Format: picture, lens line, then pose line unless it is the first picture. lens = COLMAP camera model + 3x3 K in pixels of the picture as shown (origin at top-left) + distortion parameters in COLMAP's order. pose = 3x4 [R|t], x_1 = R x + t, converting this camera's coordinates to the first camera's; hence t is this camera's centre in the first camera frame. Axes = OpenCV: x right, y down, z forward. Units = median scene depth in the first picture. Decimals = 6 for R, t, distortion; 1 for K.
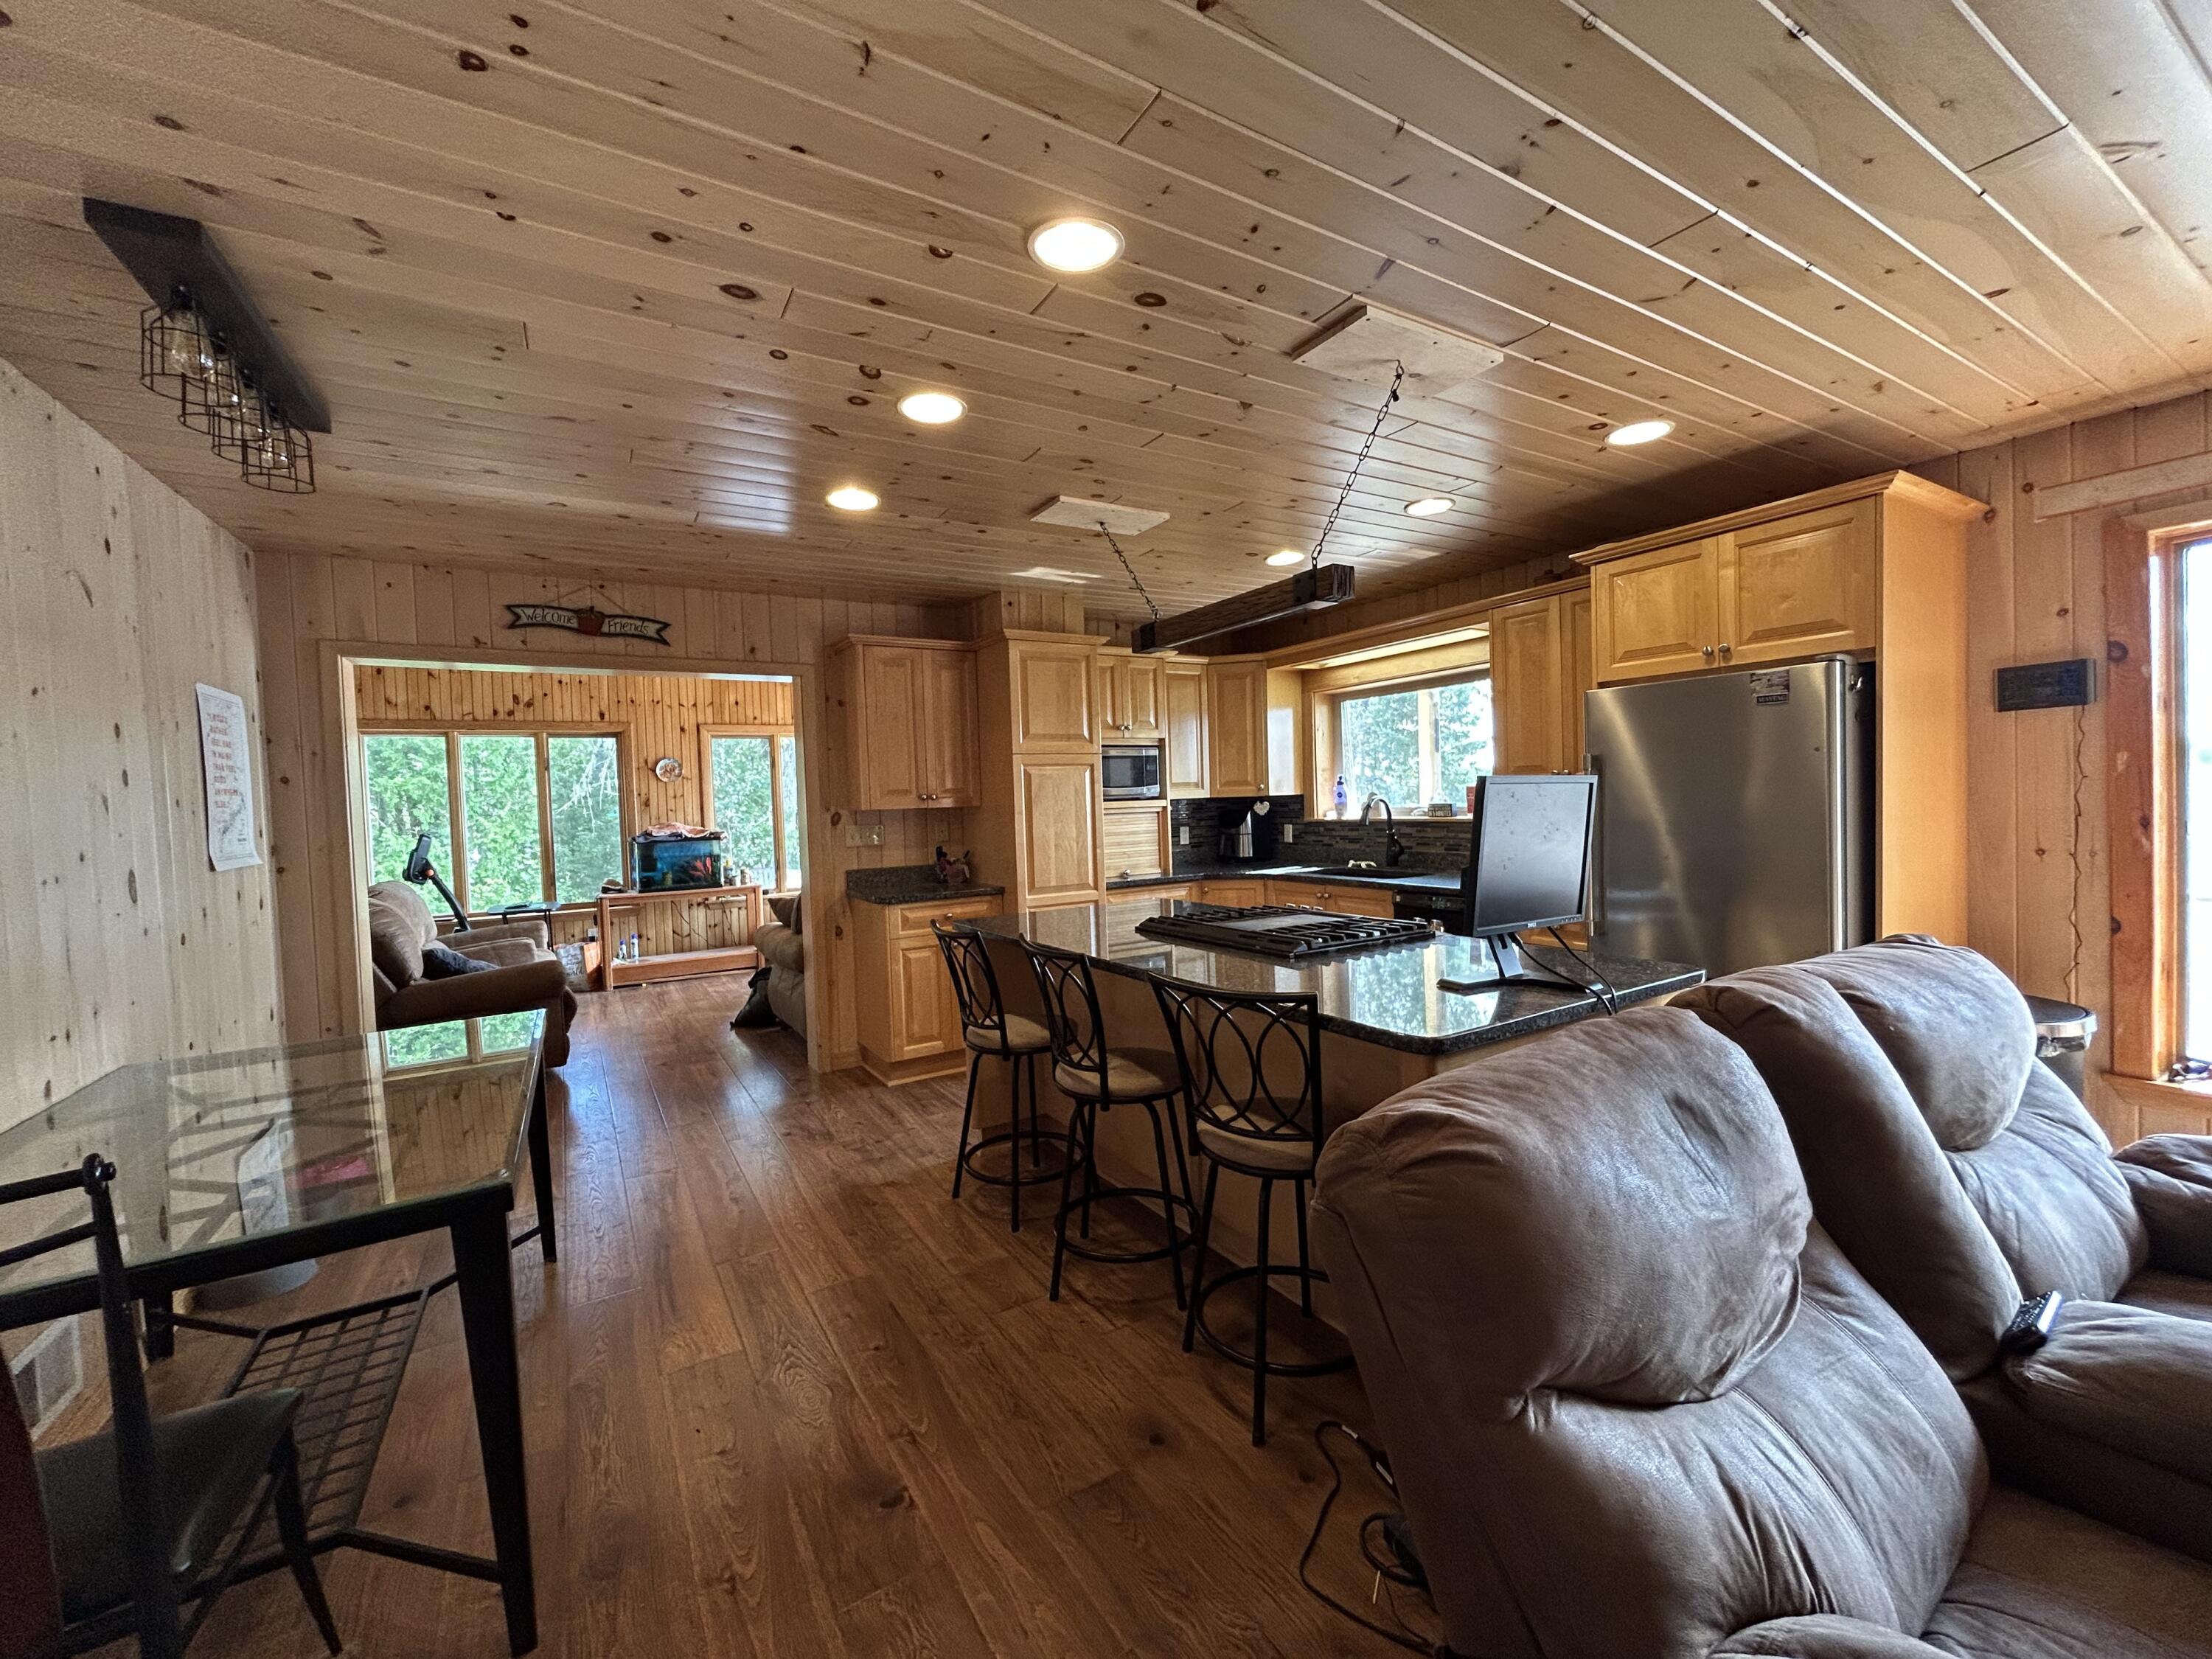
lens RADIAL K [[889.6, 0, 1107.2], [0, 889.6, 828.6], [0, 0, 1]] dist [0.000956, 0.000096]
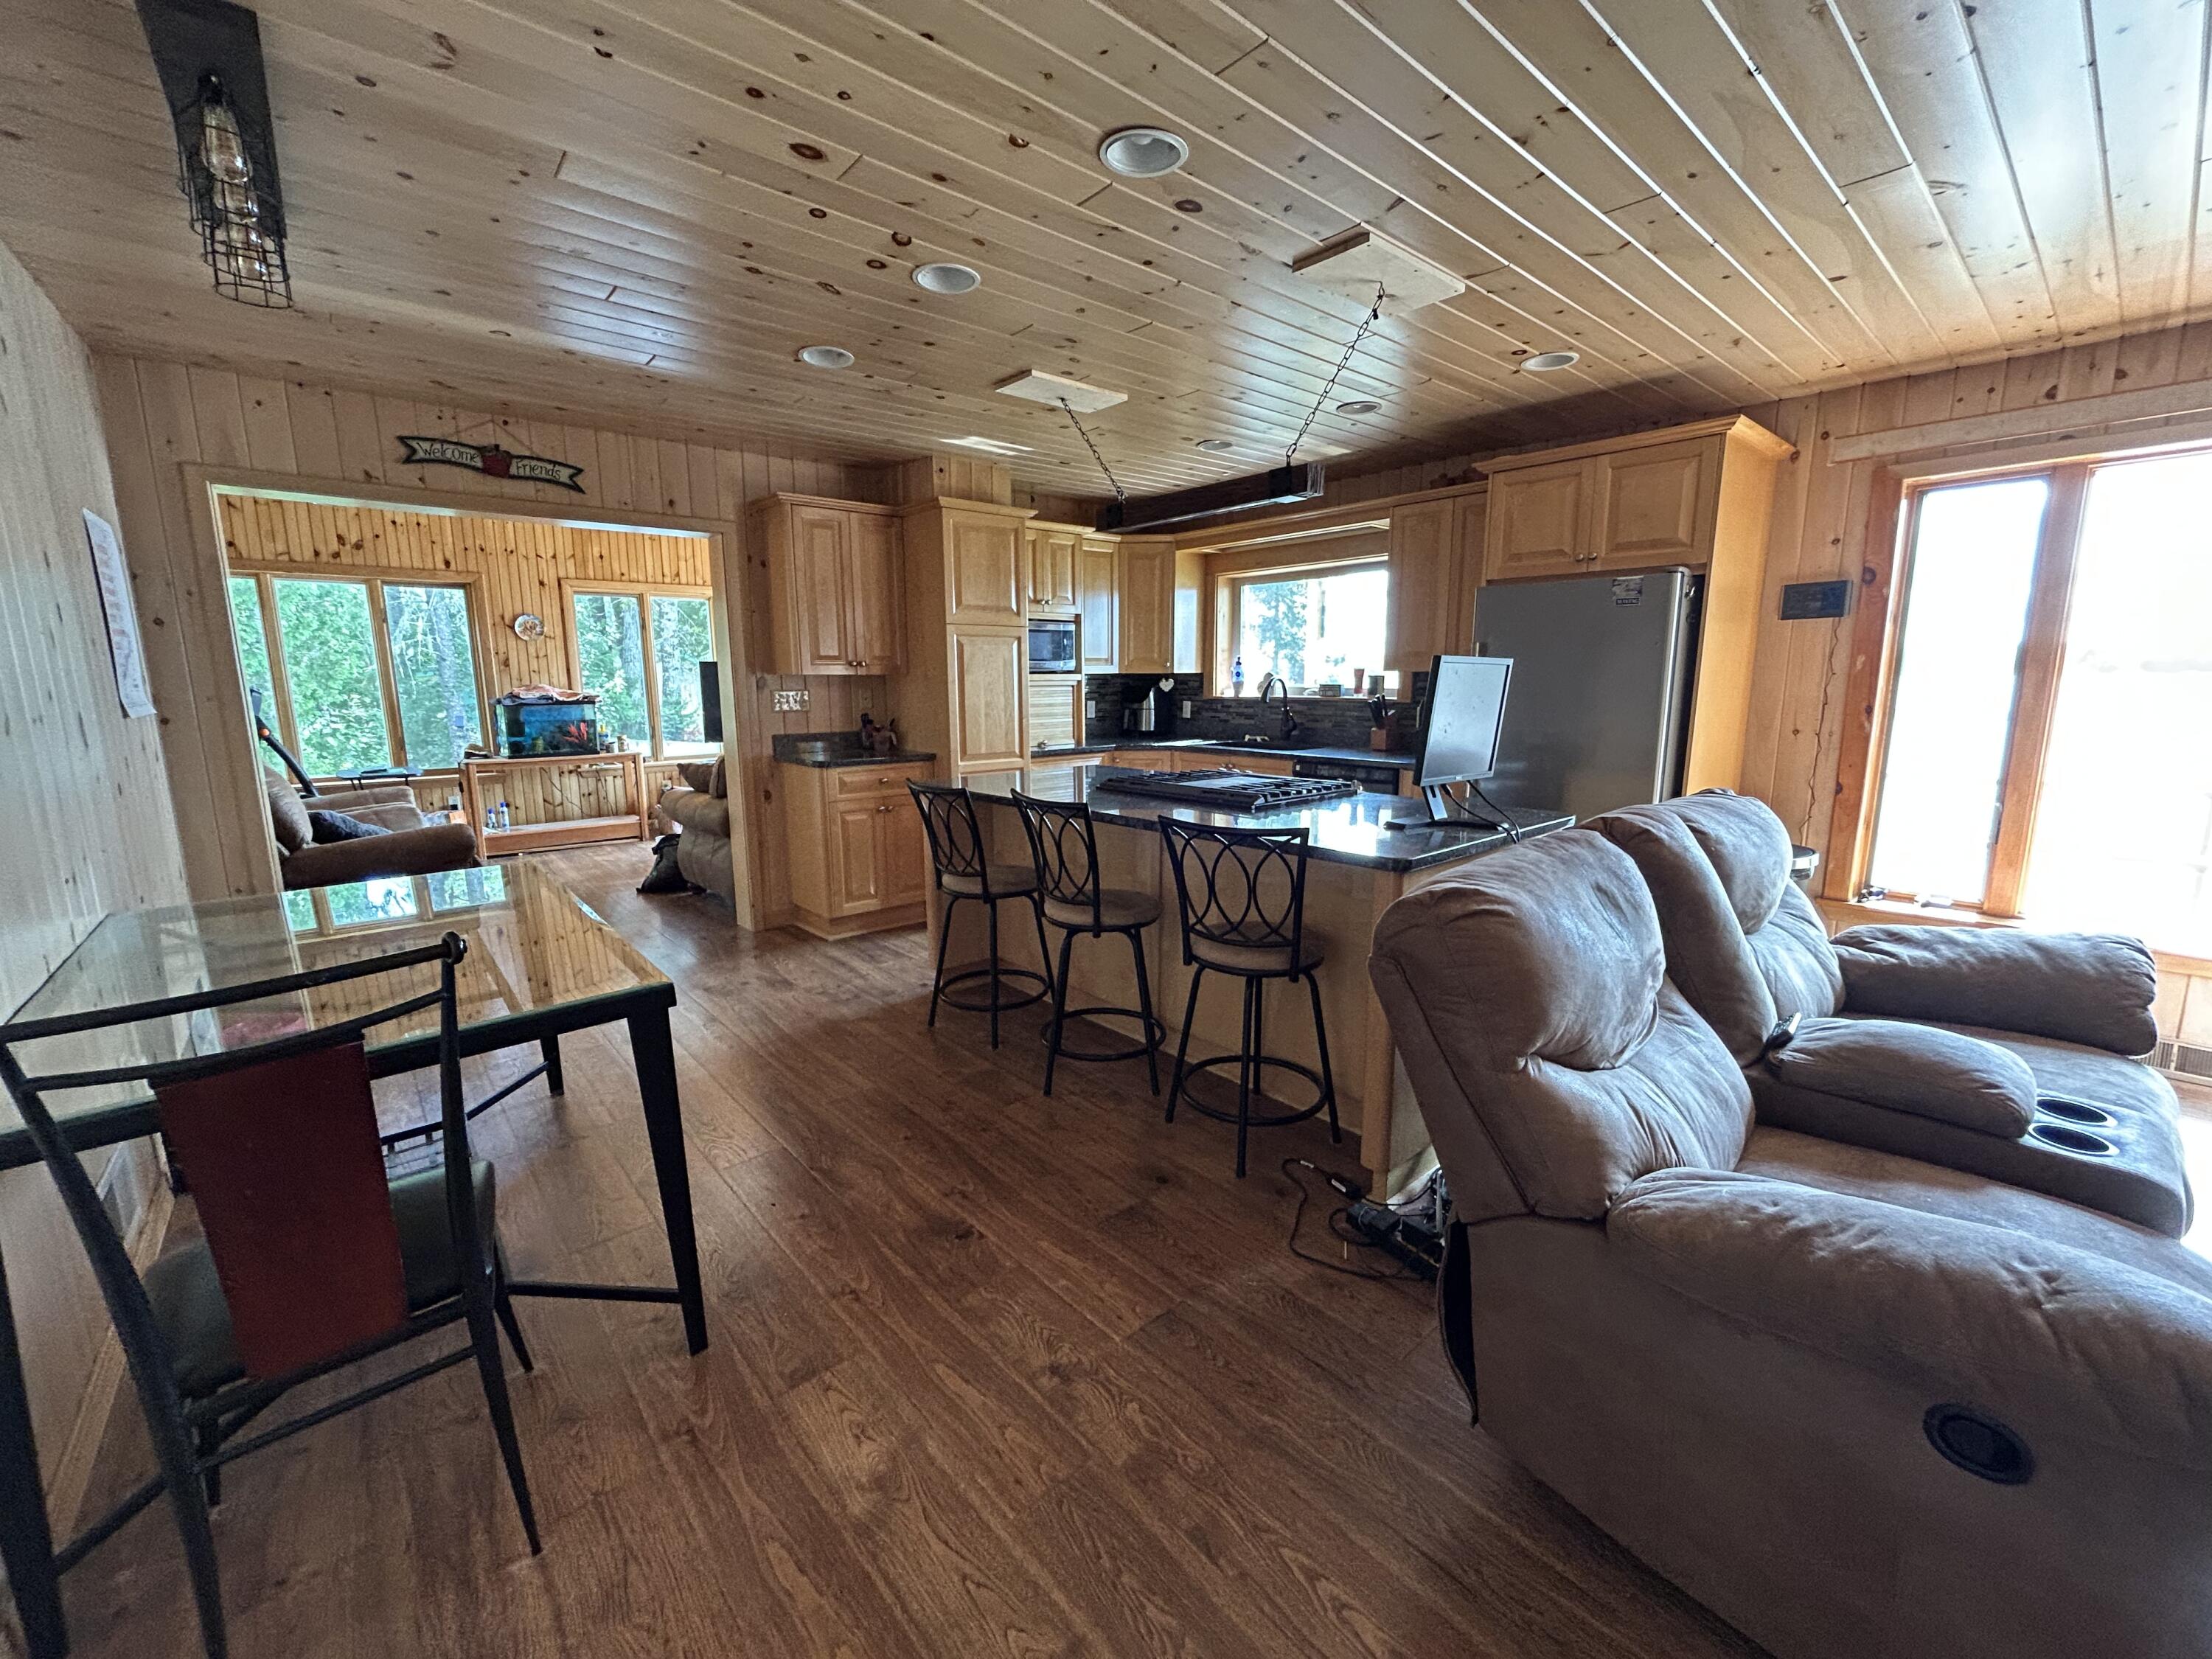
lens RADIAL K [[889.6, 0, 1105.8], [0, 889.6, 829.9], [0, 0, 1]] dist [0.000956, 0.000096]
pose [[0.984638, -0.001569, 0.174599, -0.159546], [-0.022170, 0.990743, 0.133930, 0.015796], [-0.173193, -0.135744, 0.975489, -0.102525]]
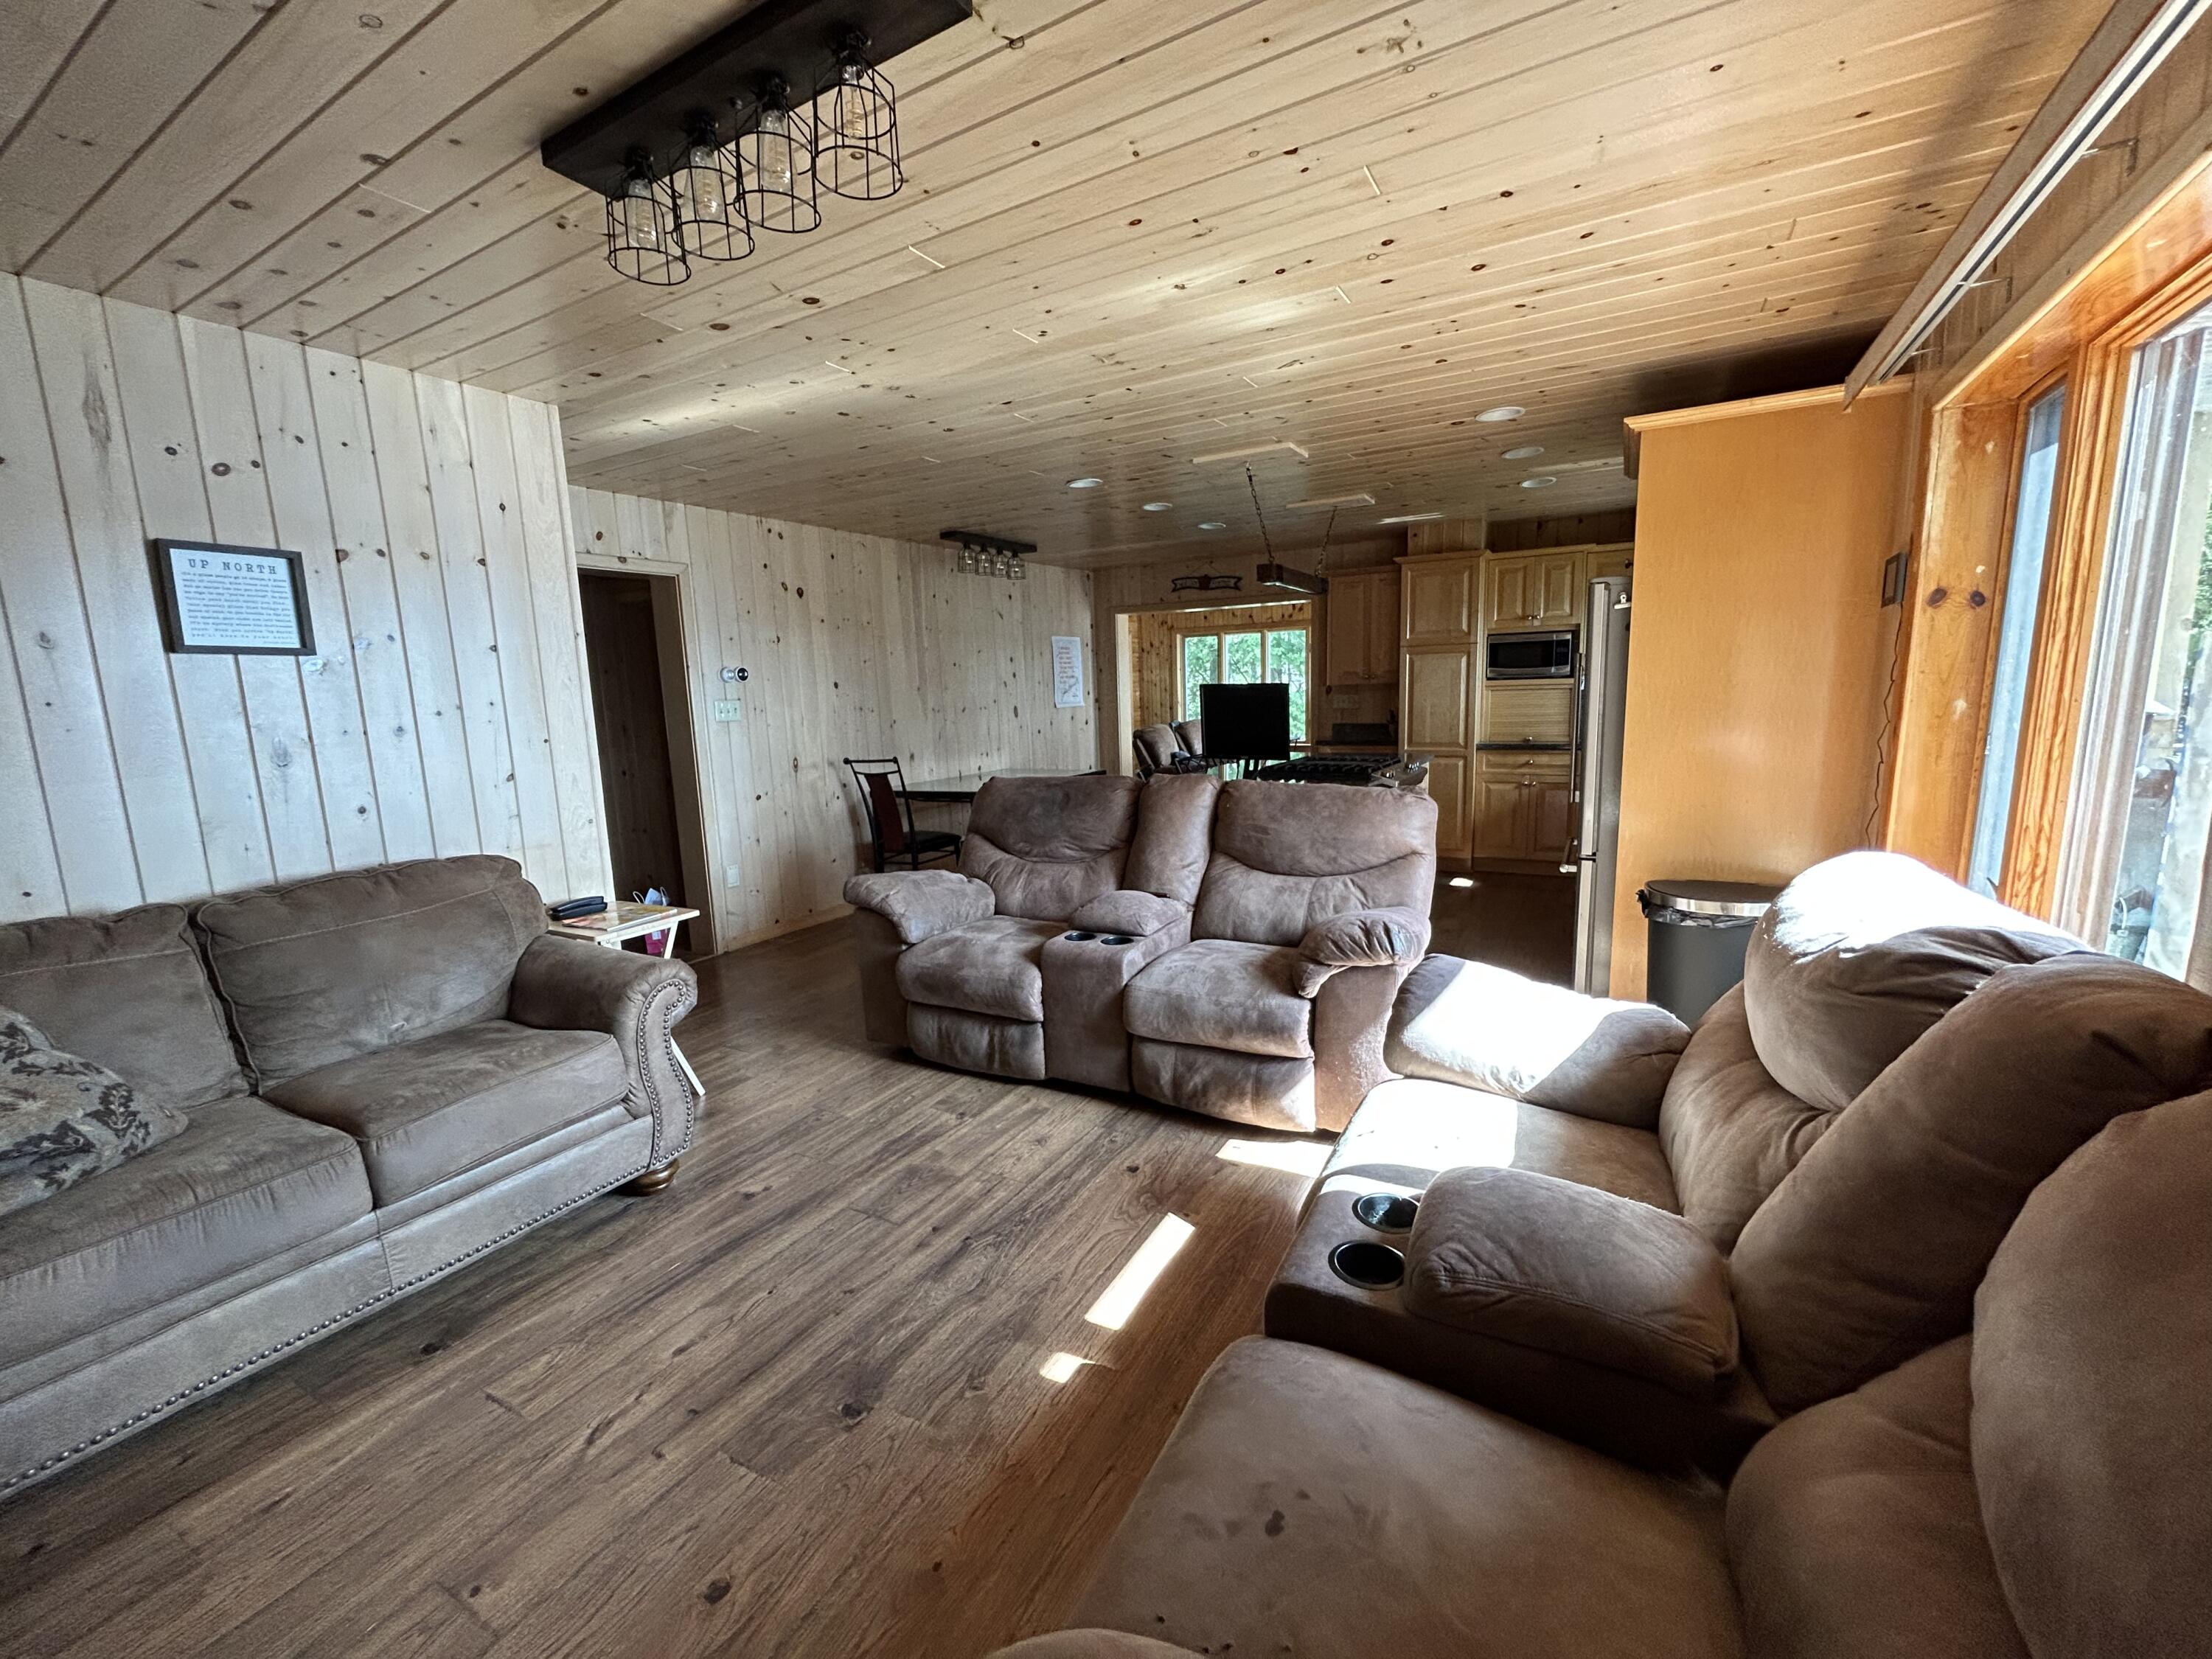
lens RADIAL K [[889.6, 0, 1104.4], [0, 889.6, 829.4], [0, 0, 1]] dist [0.000956, 0.000096]
pose [[0.482118, 0.156963, -0.861931, 1.423436], [-0.013727, 0.985053, 0.171706, -0.052609], [0.875999, -0.070951, 0.477067, -0.171607]]
